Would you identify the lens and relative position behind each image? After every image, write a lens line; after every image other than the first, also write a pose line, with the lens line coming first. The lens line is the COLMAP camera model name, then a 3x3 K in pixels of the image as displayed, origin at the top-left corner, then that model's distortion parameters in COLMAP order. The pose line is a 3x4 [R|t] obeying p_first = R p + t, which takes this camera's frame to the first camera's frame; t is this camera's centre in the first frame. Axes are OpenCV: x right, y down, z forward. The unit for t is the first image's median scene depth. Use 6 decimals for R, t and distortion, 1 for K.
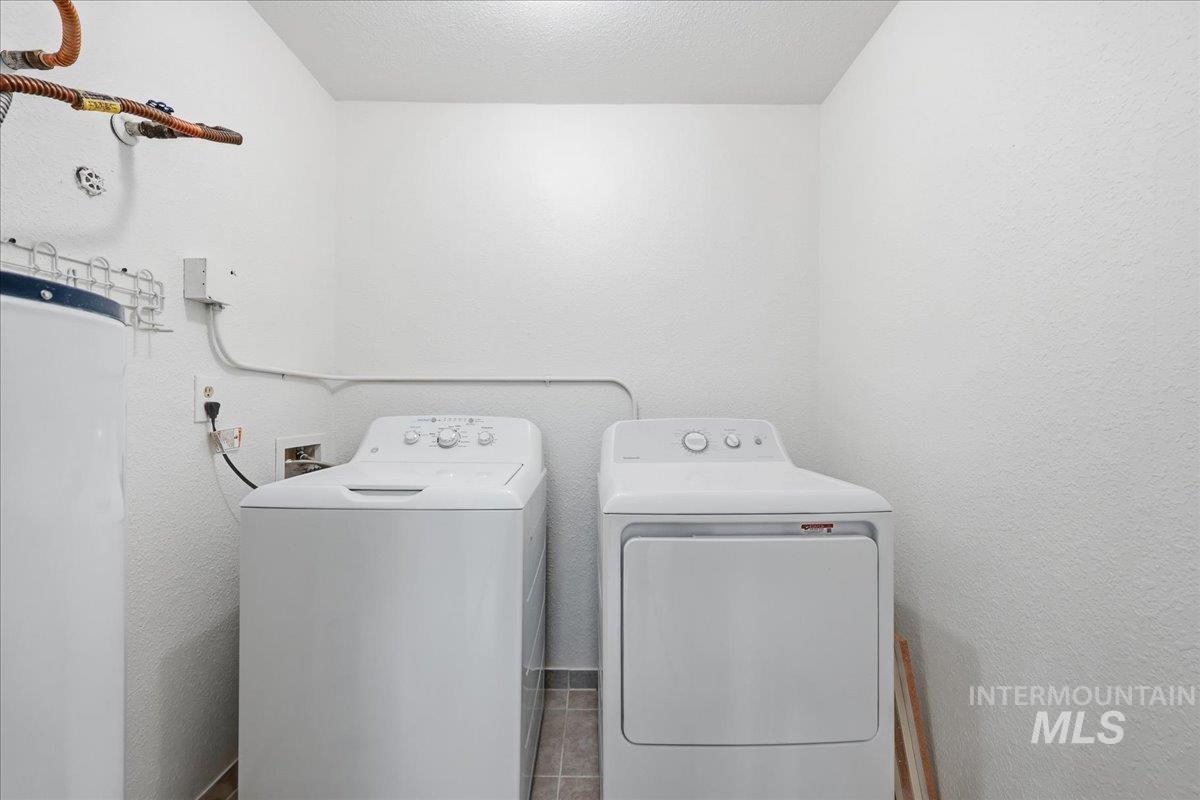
lens RADIAL K [[489.1, 0, 599.8], [0, 489.1, 400.2], [0, 0, 1]] dist [0.000773, -0.000944]
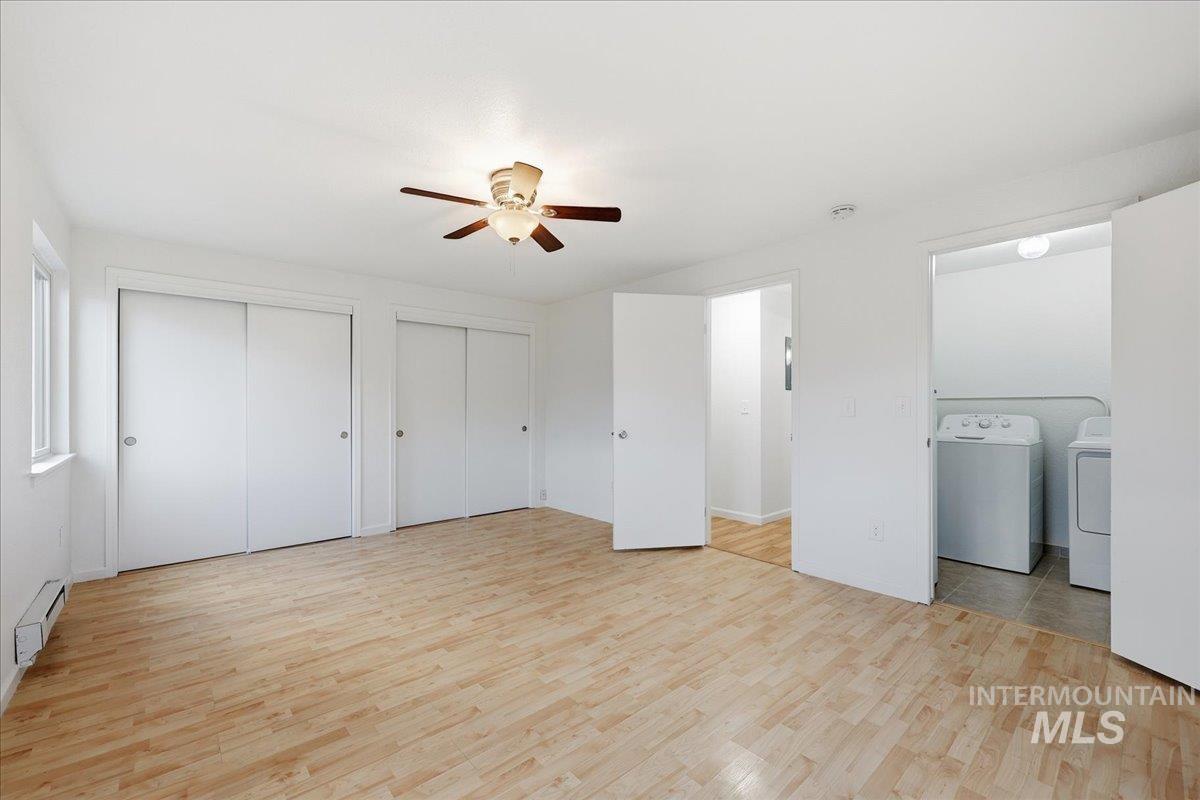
lens RADIAL K [[489.1, 0, 598.3], [0, 489.1, 406.1], [0, 0, 1]] dist [0.000773, -0.000944]
pose [[0.652072, -0.013937, -0.758029, 0.247443], [0.009915, 0.999902, -0.009855, -0.002123], [0.758092, -0.001090, 0.652147, -1.867784]]
